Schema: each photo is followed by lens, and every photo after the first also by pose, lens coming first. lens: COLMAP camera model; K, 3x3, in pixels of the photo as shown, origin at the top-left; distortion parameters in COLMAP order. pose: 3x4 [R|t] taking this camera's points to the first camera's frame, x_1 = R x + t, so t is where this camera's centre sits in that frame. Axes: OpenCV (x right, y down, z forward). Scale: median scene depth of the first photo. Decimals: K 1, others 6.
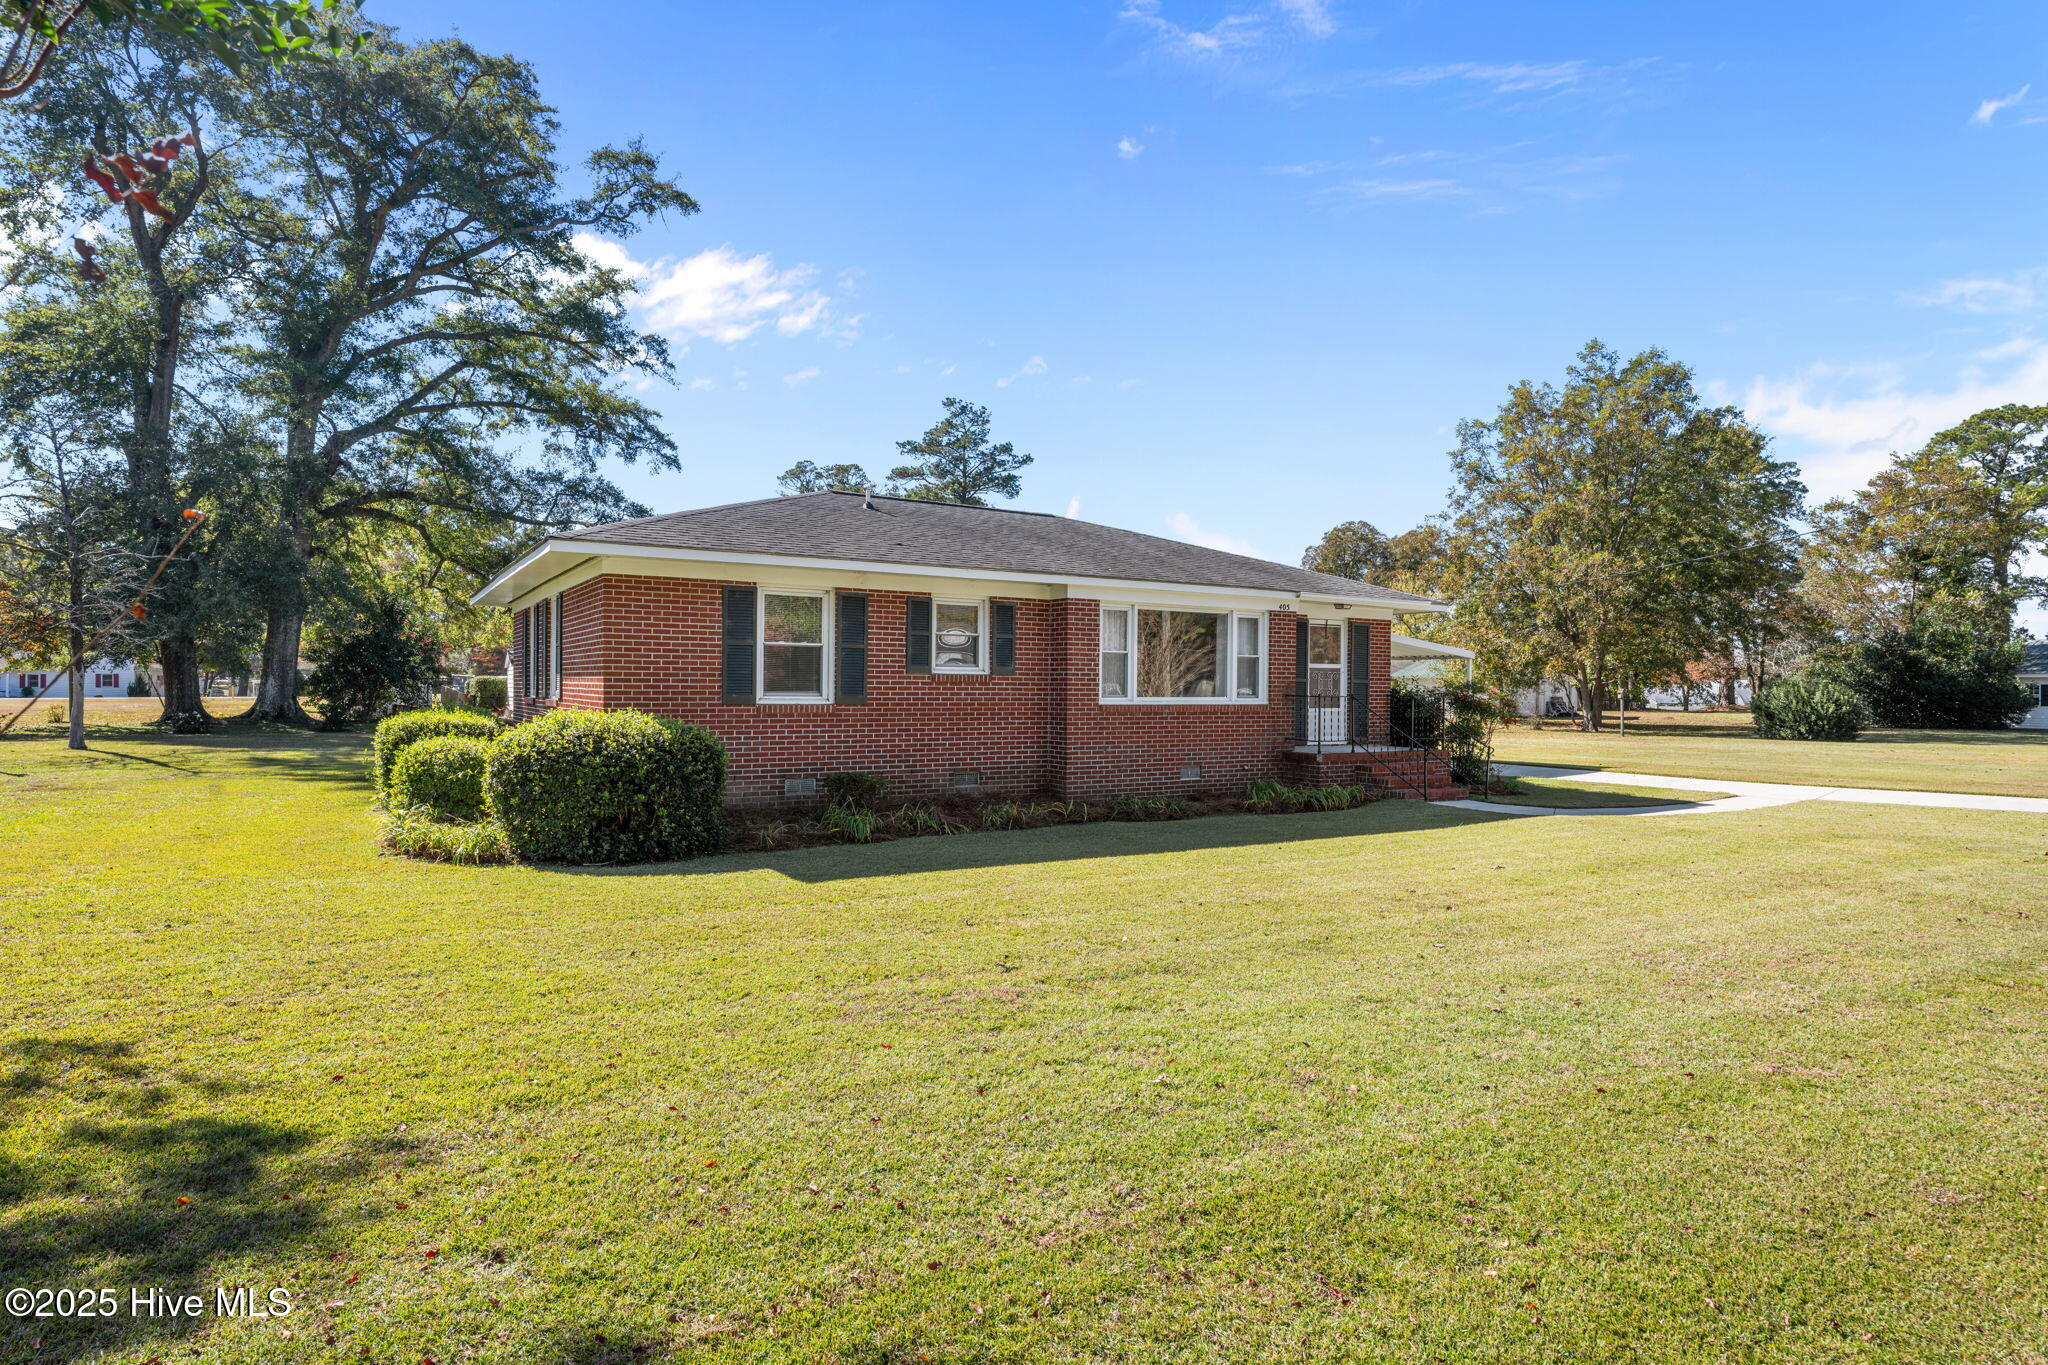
lens RADIAL K [[1074.7, 0, 1024.0], [0, 1074.7, 682.5], [0, 0, 1]] dist [-0.003793, -0.000228]
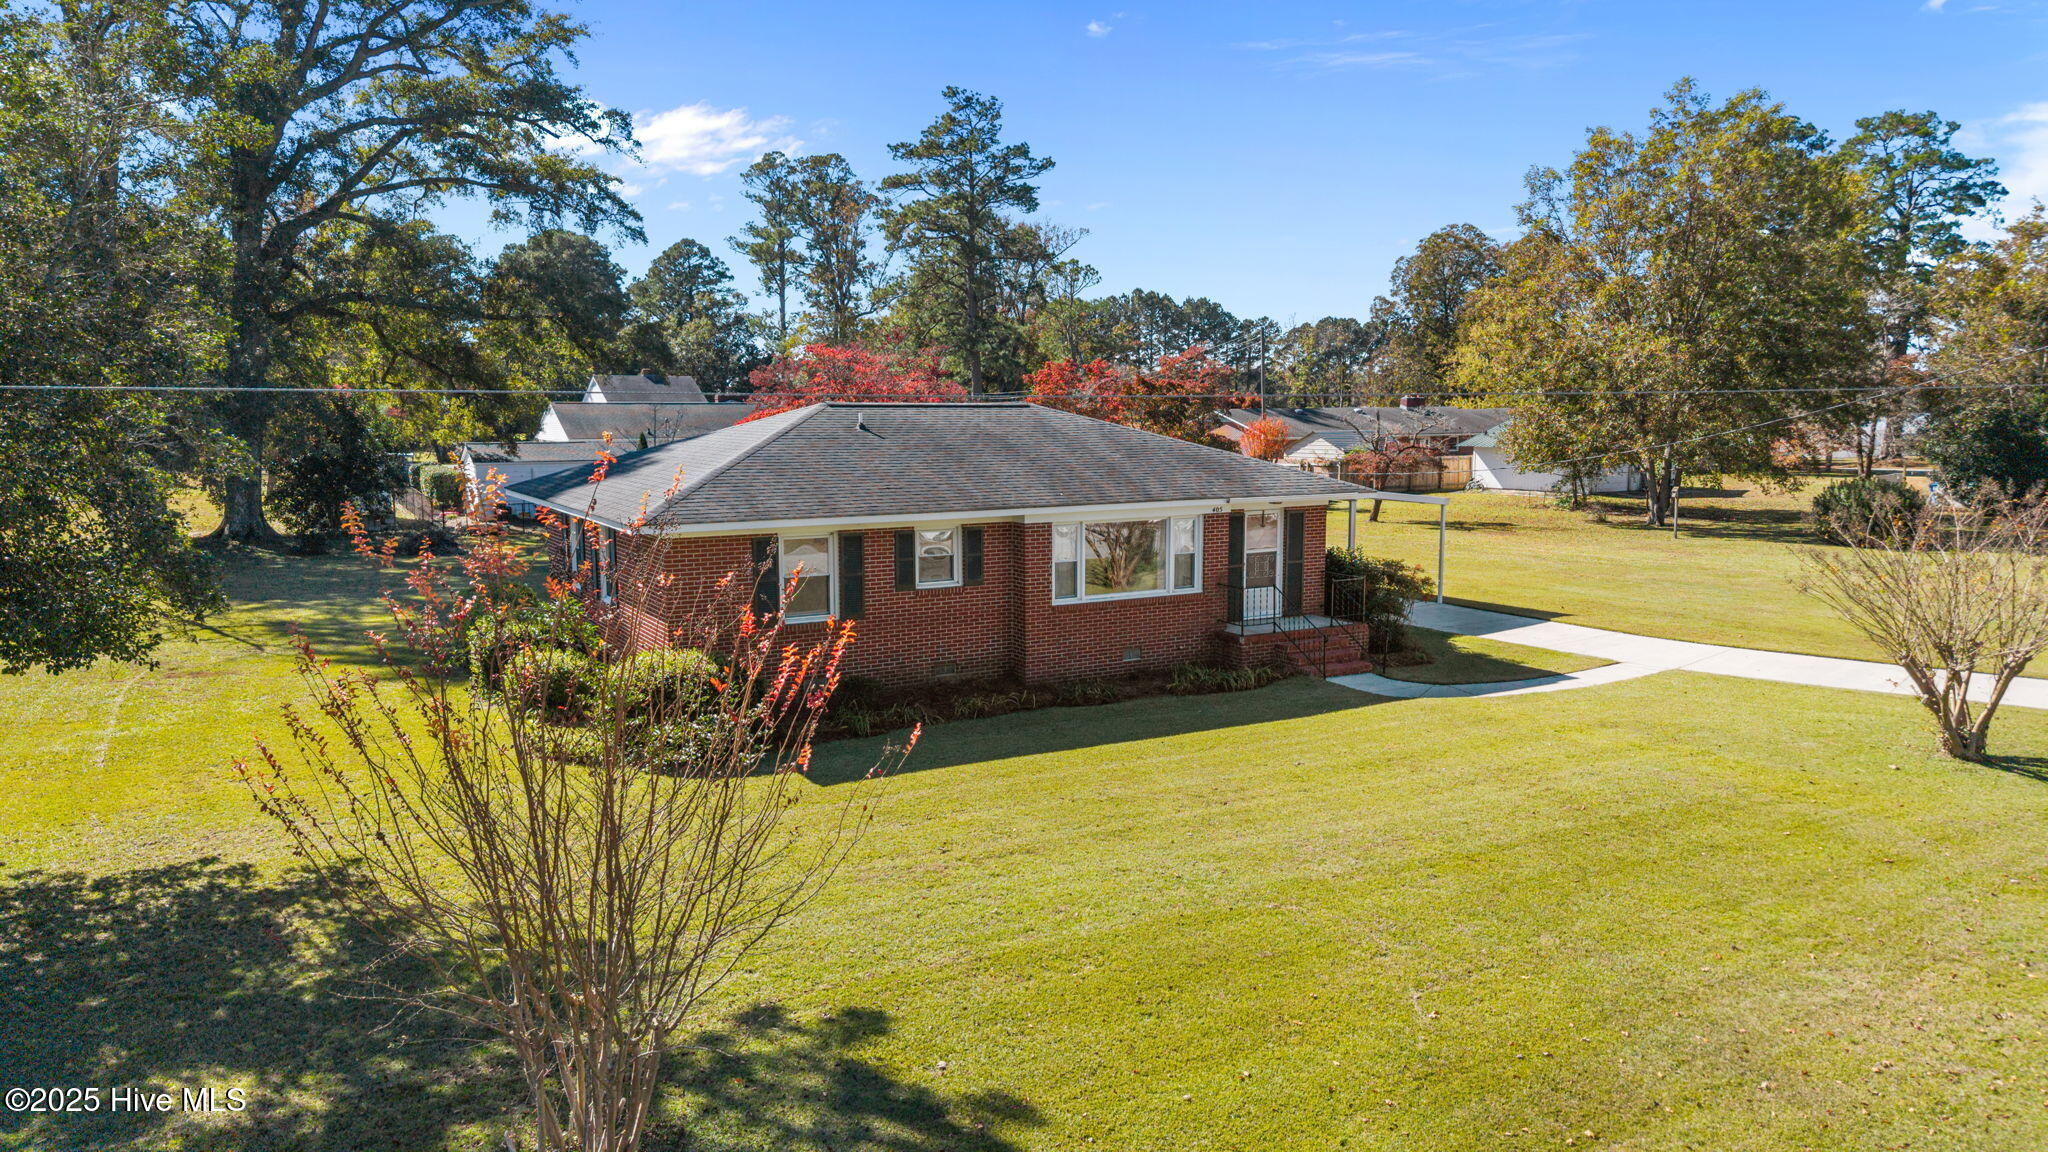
lens RADIAL K [[1359.1, 0, 1024.0], [0, 1359.1, 576.0], [0, 0, 1]] dist [0.085701, -0.125280]
pose [[0.999586, -0.008170, -0.027599, 0.065744], [0.011656, 0.991625, 0.128623, -0.174552], [0.026317, -0.128891, 0.991309, -0.439753]]
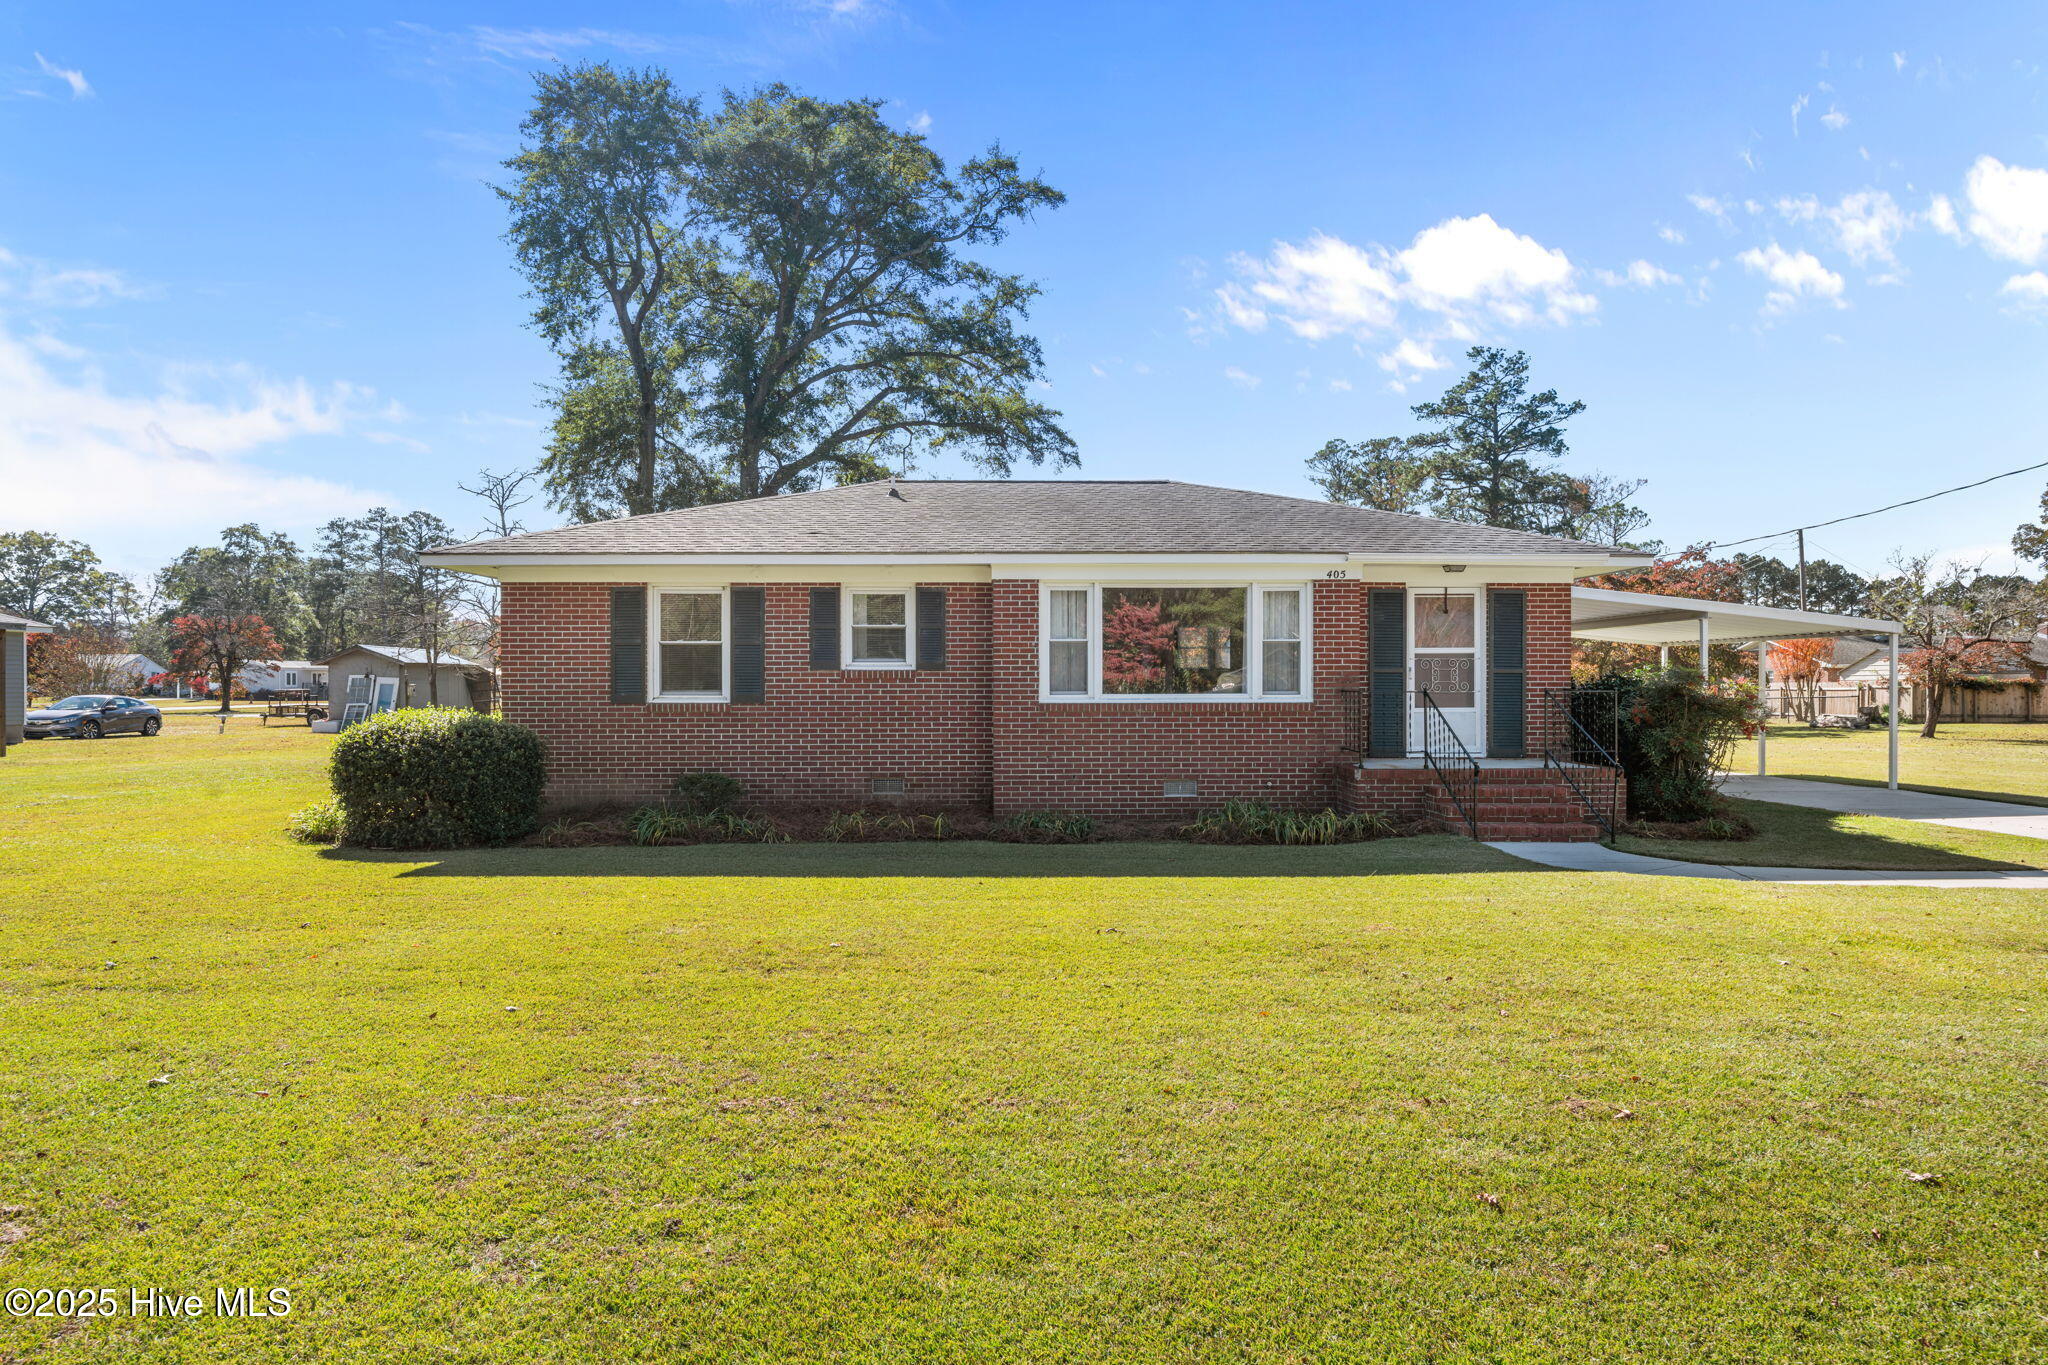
lens RADIAL K [[1141.1, 0, 1024.0], [0, 1141.1, 682.5], [0, 0, 1]] dist [0.001676, 0.000835]
pose [[0.865684, -0.011063, -0.500468, 0.414829], [0.011348, 0.999933, -0.002475, 0.005178], [0.500462, -0.003537, 0.865752, 0.174425]]
